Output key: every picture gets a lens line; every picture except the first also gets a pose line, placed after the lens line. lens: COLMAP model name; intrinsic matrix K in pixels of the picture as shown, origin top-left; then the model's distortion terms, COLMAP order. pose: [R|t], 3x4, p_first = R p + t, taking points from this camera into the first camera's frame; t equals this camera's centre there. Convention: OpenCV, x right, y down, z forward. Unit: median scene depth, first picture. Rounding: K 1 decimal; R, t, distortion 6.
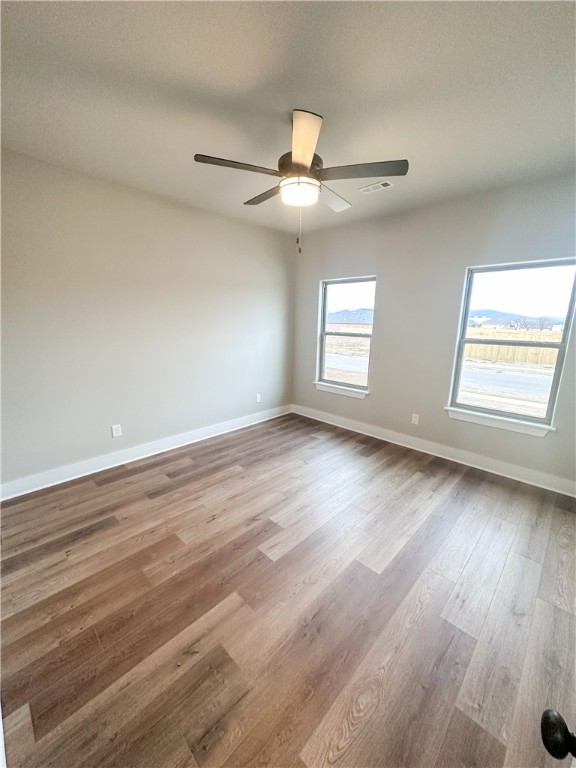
lens RADIAL K [[306.0, 0, 288.0], [0, 306.0, 384.0], [0, 0, 1]] dist [-0.000542, 0.000331]
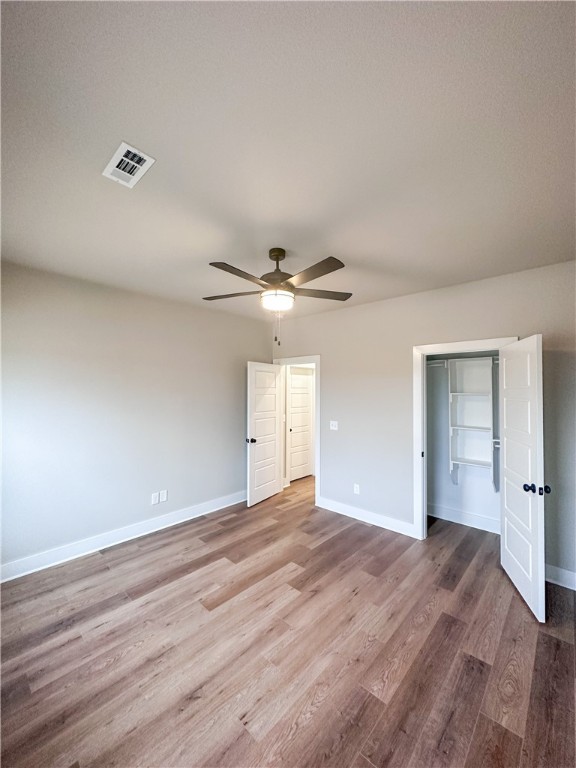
lens RADIAL K [[306.0, 0, 288.0], [0, 306.0, 384.0], [0, 0, 1]] dist [-0.000542, 0.000331]
pose [[-0.999537, -0.018081, -0.024460, 0.019205], [-0.022363, 0.981914, 0.188003, -0.428107], [0.020619, 0.188463, -0.981864, 1.827505]]
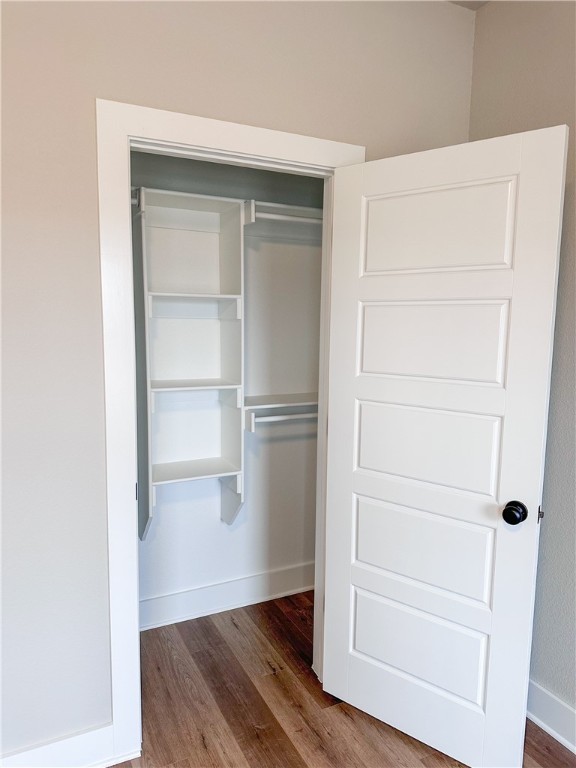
lens RADIAL K [[540.7, 0, 288.0], [0, 540.7, 384.0], [0, 0, 1]] dist [0.072163, -0.084002]
pose [[-0.327005, 0.090411, -0.940688, -0.011450], [-0.222358, 0.960105, 0.169574, -0.179735], [0.918491, 0.264621, -0.293855, 0.917453]]
